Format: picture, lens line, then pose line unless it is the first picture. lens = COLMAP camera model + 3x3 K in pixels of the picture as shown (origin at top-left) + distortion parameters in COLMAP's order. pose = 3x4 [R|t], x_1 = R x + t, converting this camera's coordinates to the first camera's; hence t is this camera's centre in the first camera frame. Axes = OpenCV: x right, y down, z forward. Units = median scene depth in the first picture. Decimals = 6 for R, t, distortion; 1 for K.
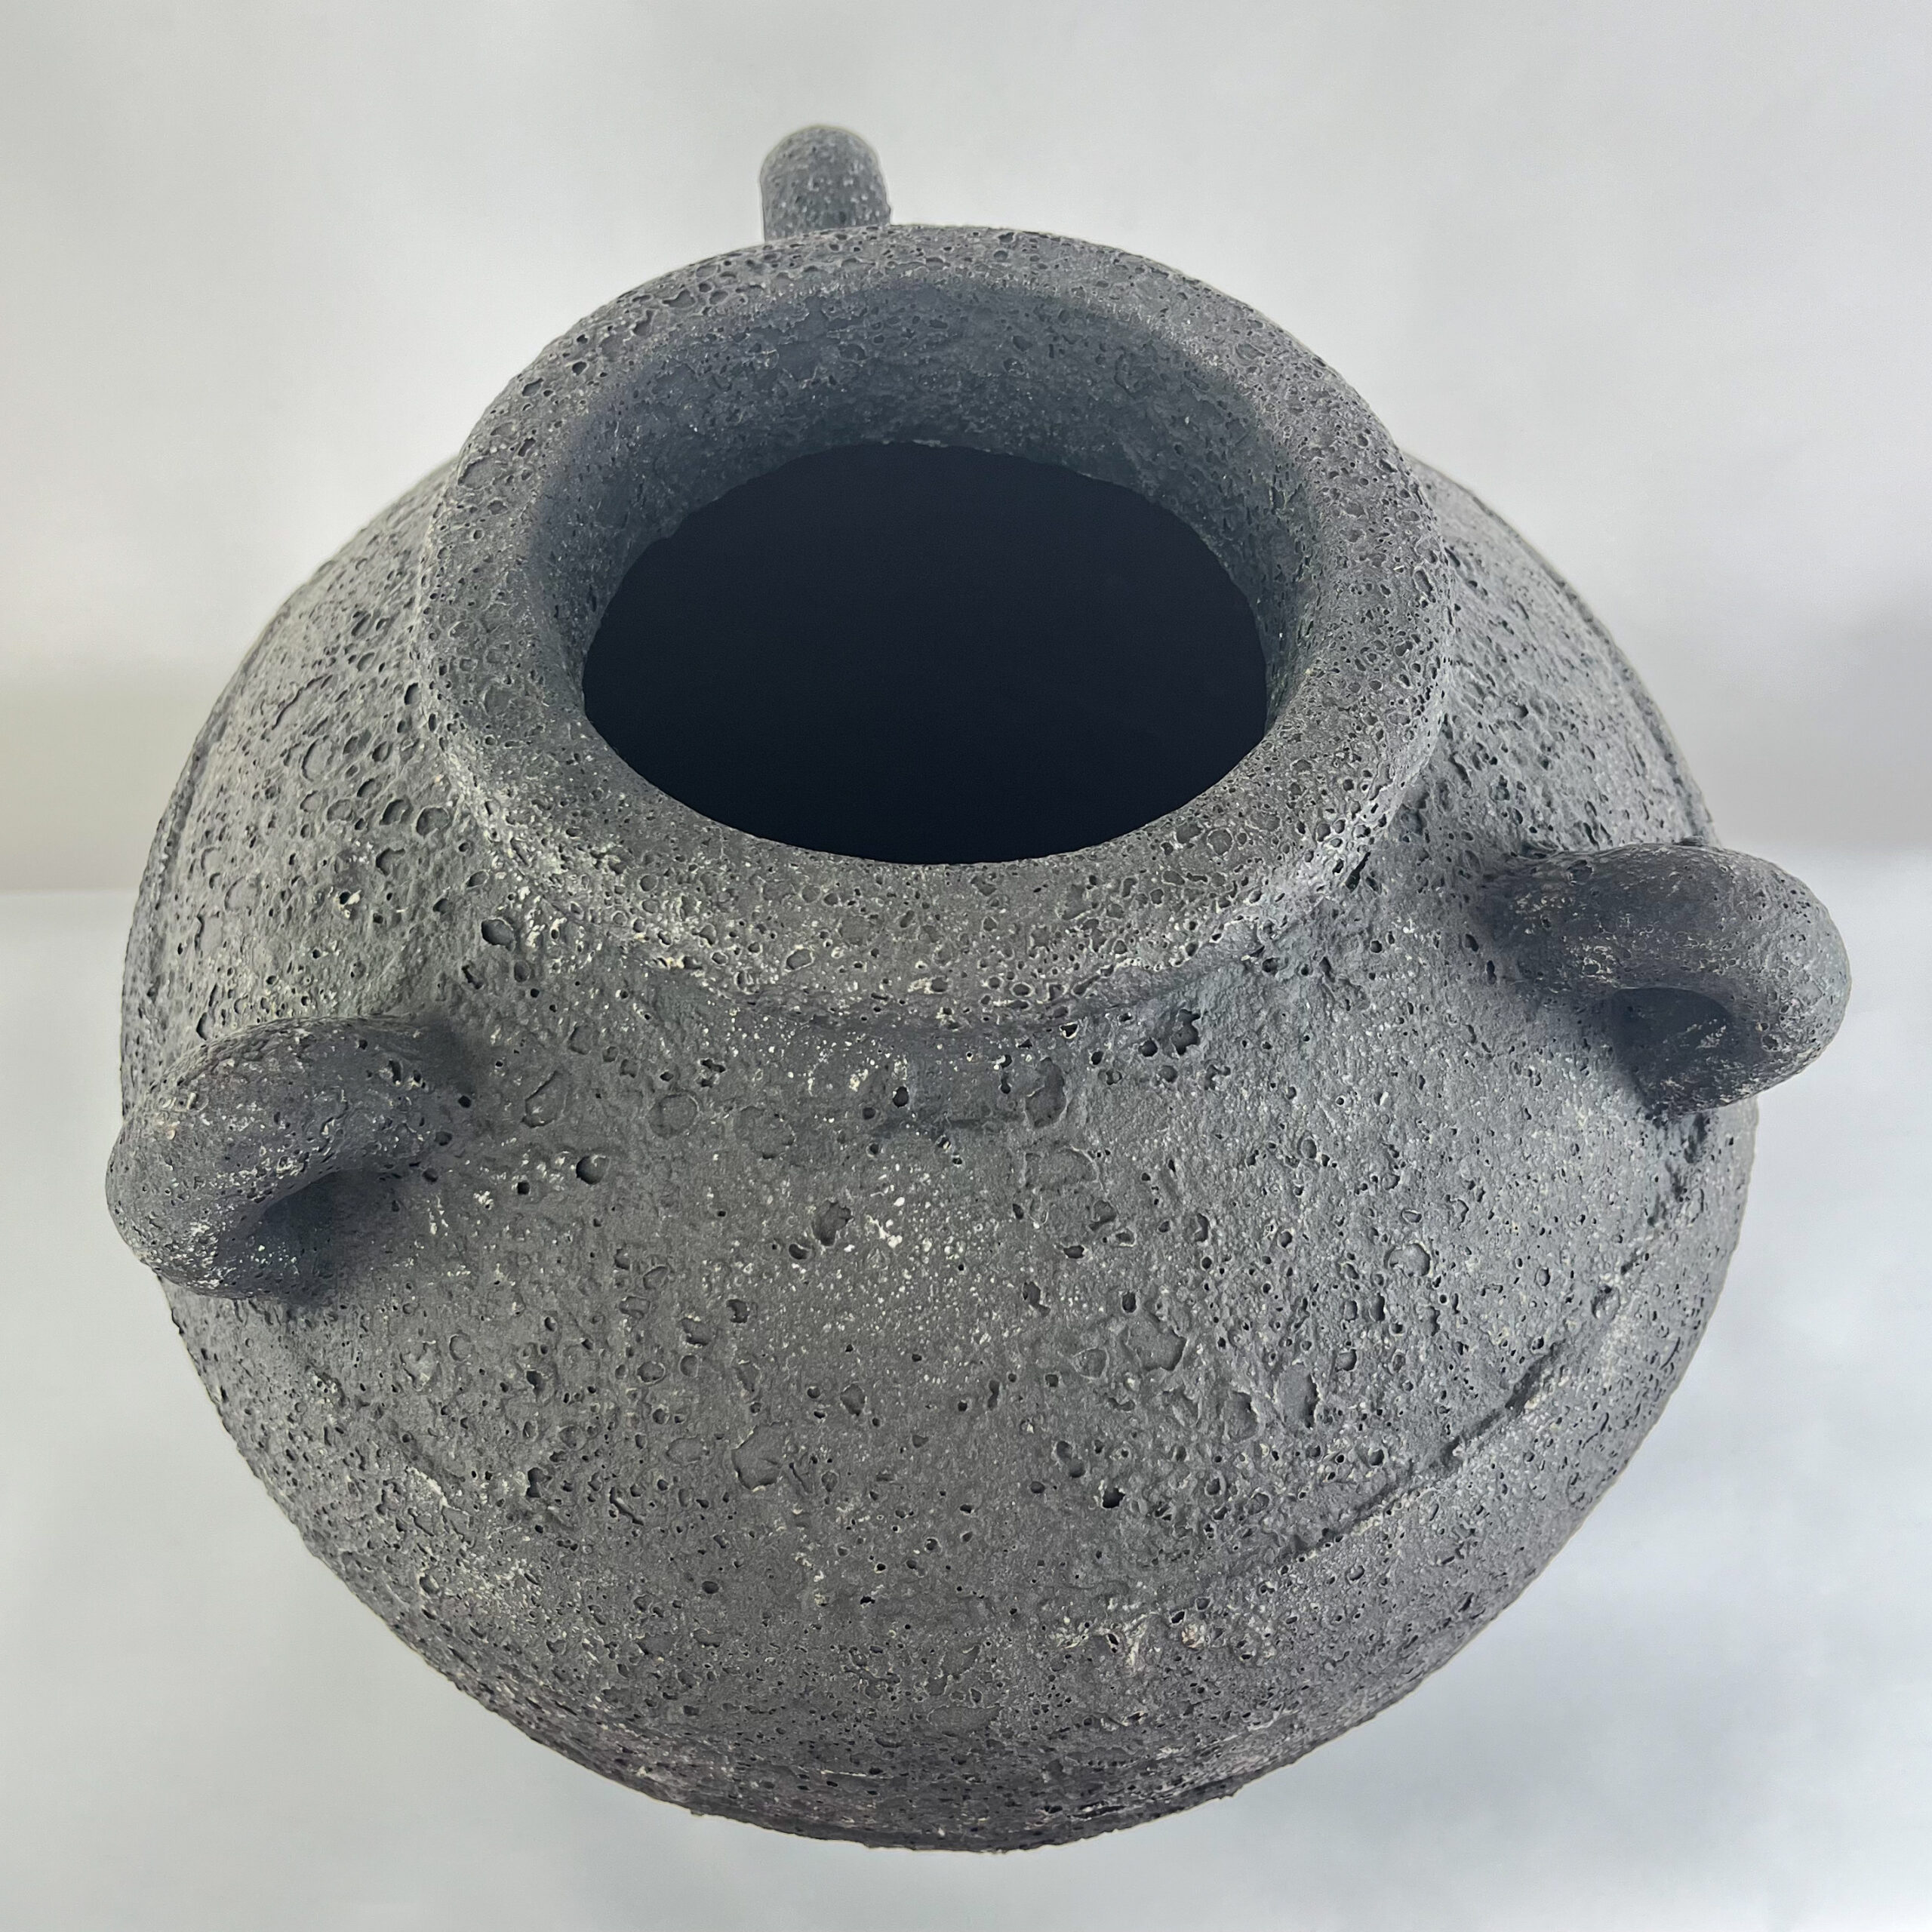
lens RADIAL K [[2209.3, 0, 994.4], [0, 2209.3, 1078.0], [0, 0, 1]] dist [0.176126, -0.758398]
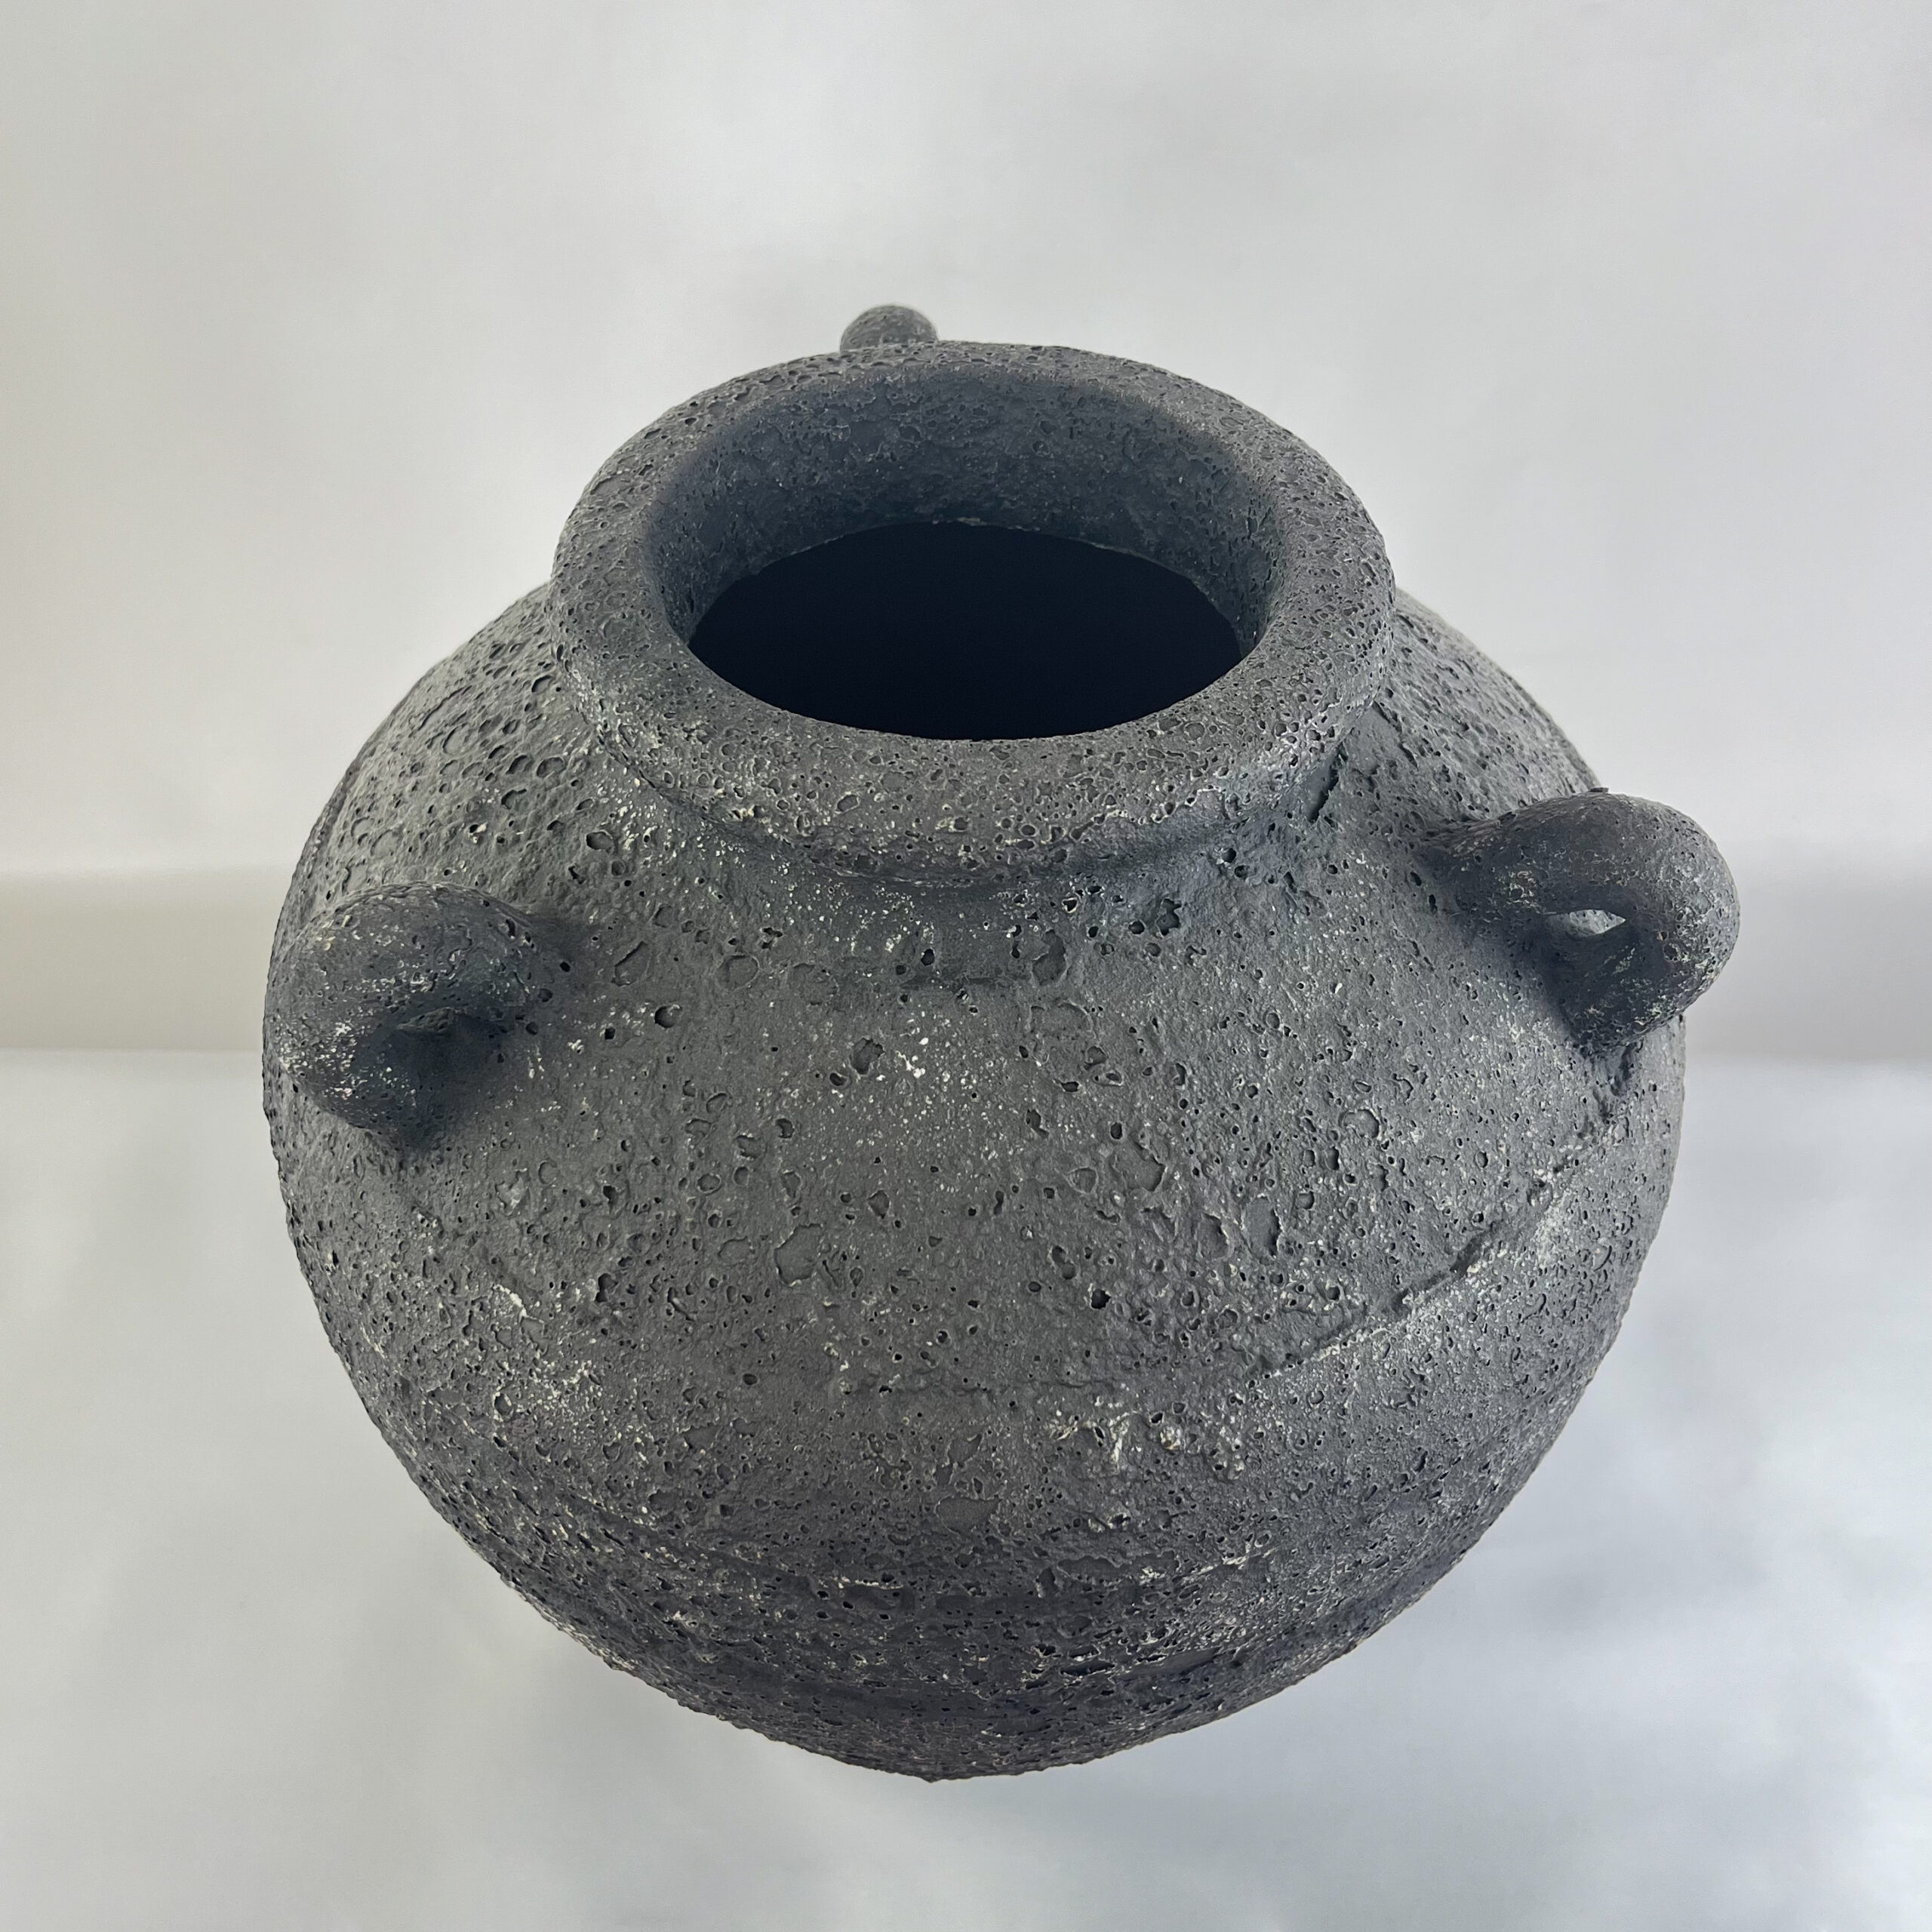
lens RADIAL K [[2175.4, 0, 961.8], [0, 2175.4, 1055.3], [0, 0, 1]] dist [0.238848, -1.201231]
pose [[0.999035, 0.021976, -0.038029, 0.021233], [-0.029106, 0.979670, -0.198495, 0.284756], [0.032894, 0.199411, 0.979364, -0.137677]]
